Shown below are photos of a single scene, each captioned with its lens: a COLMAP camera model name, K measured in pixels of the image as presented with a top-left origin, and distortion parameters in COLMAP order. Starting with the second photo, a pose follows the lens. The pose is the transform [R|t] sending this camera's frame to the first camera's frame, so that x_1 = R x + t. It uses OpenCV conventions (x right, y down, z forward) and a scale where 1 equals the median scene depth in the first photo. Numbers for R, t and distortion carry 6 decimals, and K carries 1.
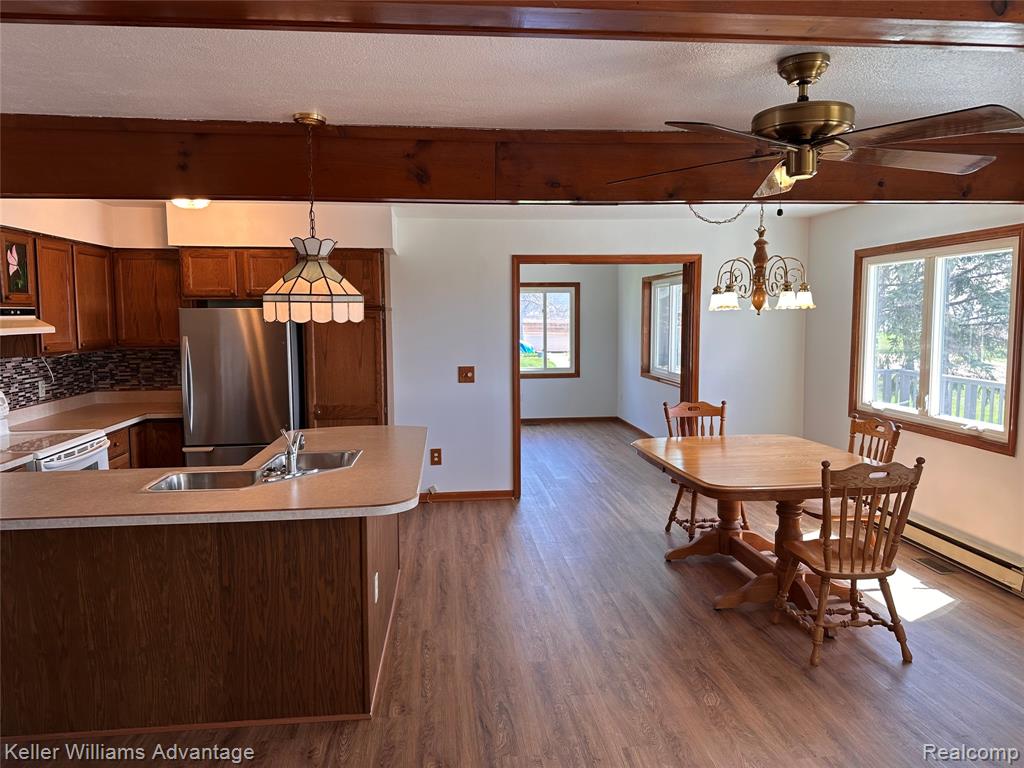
lens RADIAL K [[709.7, 0, 519.4], [0, 709.7, 375.0], [0, 0, 1]] dist [0.113352, -0.131537]
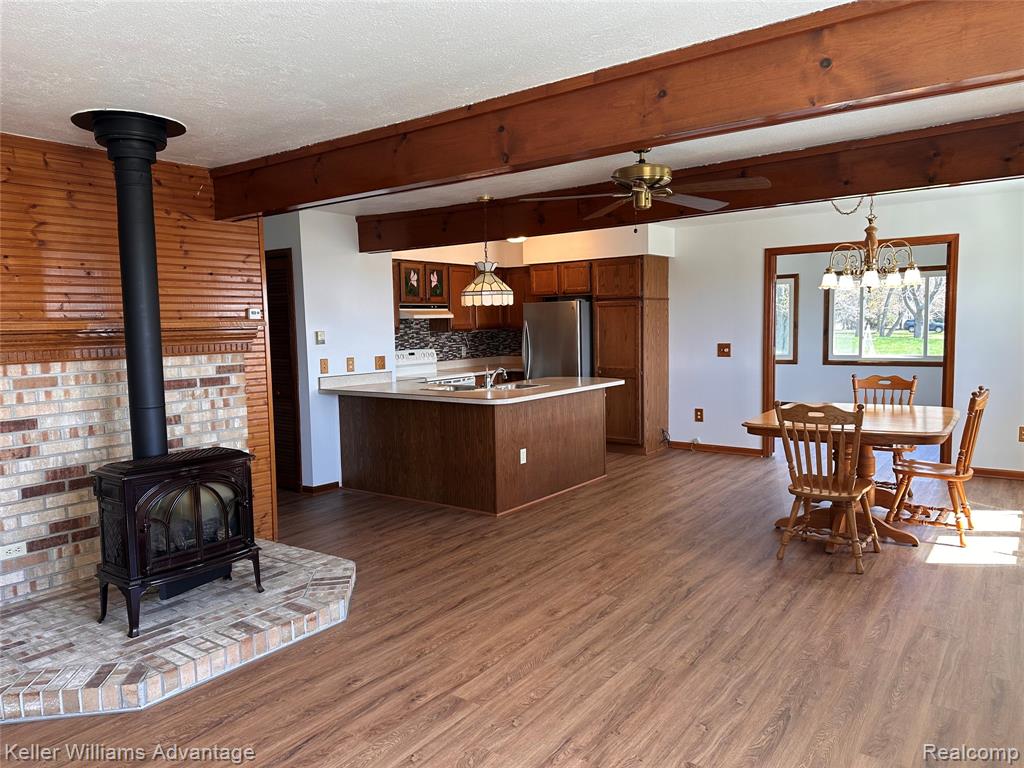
lens RADIAL K [[711.7, 0, 512.0], [0, 711.7, 384.0], [0, 0, 1]] dist [0.067277, -0.088326]
pose [[0.733737, 0.049202, -0.677650, 0.729337], [-0.038809, 0.998781, 0.030498, 0.050204], [0.678325, 0.003921, 0.734752, -0.227804]]
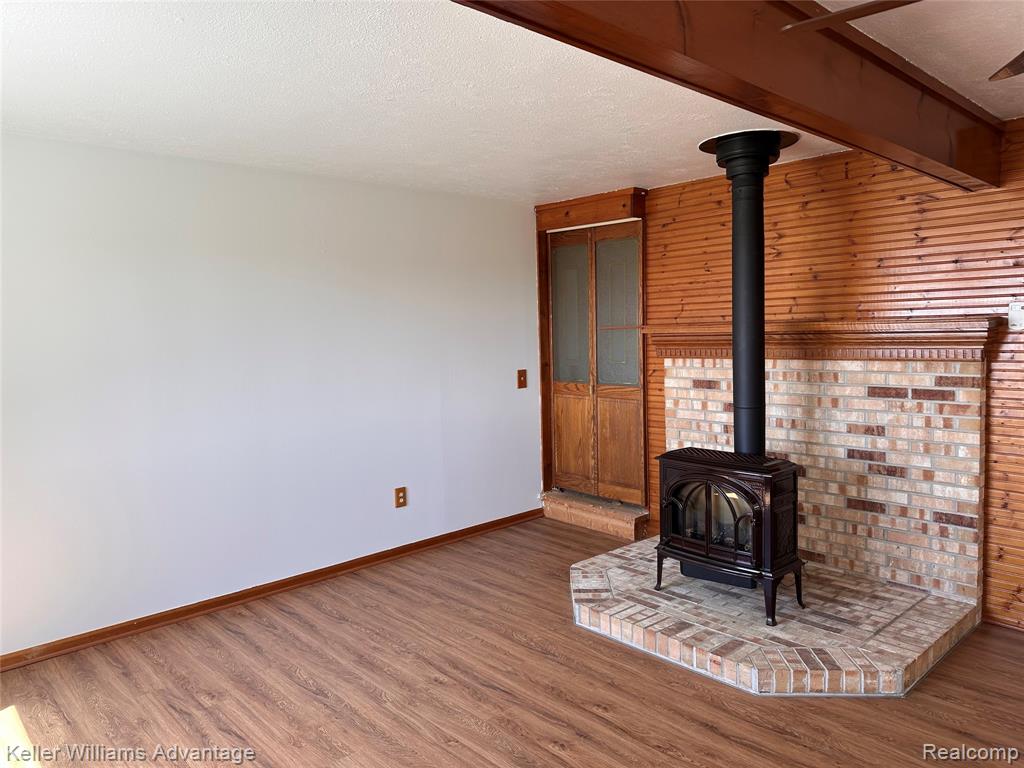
lens RADIAL K [[715.5, 0, 526.1], [0, 715.5, 375.1], [0, 0, 1]] dist [0.106294, -0.137958]
pose [[-0.796130, 0.064712, -0.601656, 0.608085], [-0.019134, 0.991076, 0.131915, -0.033737], [0.604823, 0.116534, -0.787787, 0.642133]]
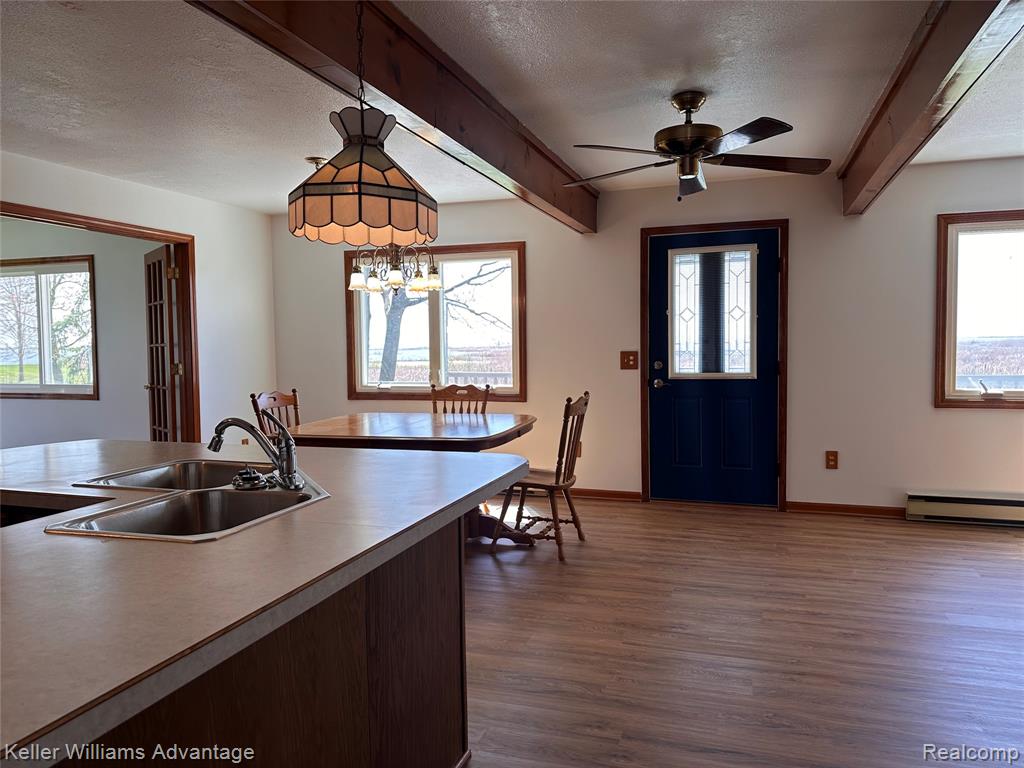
lens RADIAL K [[698.2, 0, 486.9], [0, 698.2, 380.7], [0, 0, 1]] dist [0.003290, -0.113011]
pose [[0.442923, -0.039833, 0.895674, -0.582106], [0.079512, 0.996821, 0.005012, 0.052329], [-0.893027, 0.068997, 0.444682, 0.431548]]
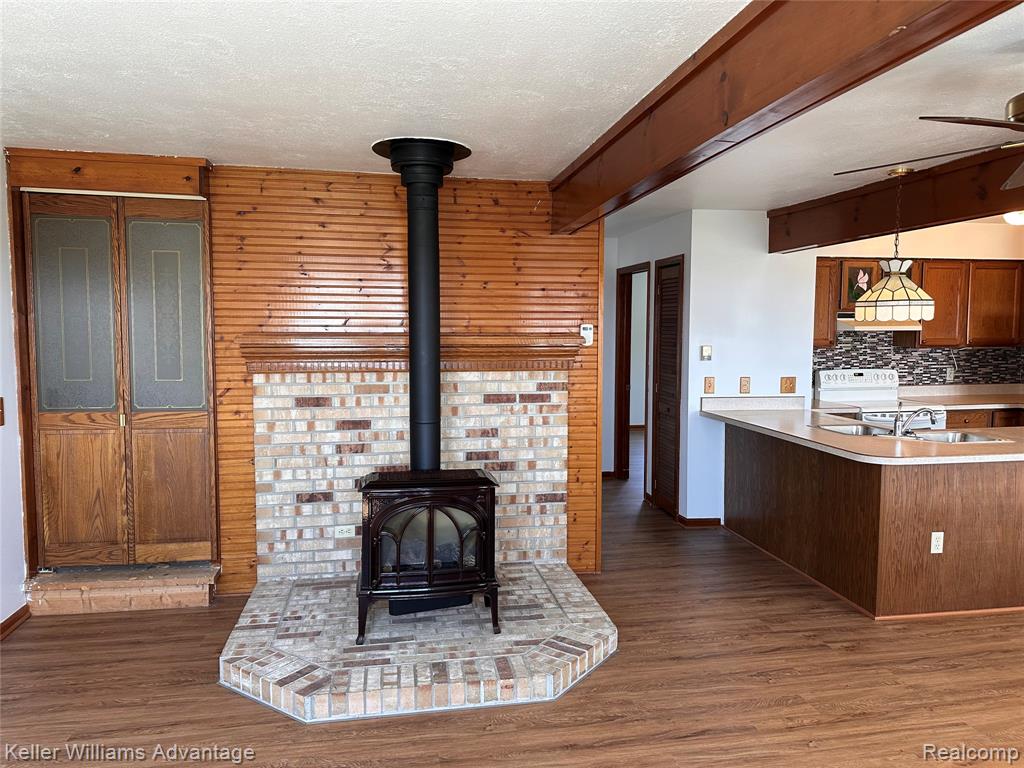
lens RADIAL K [[709.7, 0, 519.4], [0, 709.7, 375.0], [0, 0, 1]] dist [0.113352, -0.131537]
pose [[0.072238, 0.076531, -0.994447, 0.714500], [-0.082783, 0.994072, 0.070488, -0.008377], [0.993946, 0.077232, 0.078145, 0.145296]]
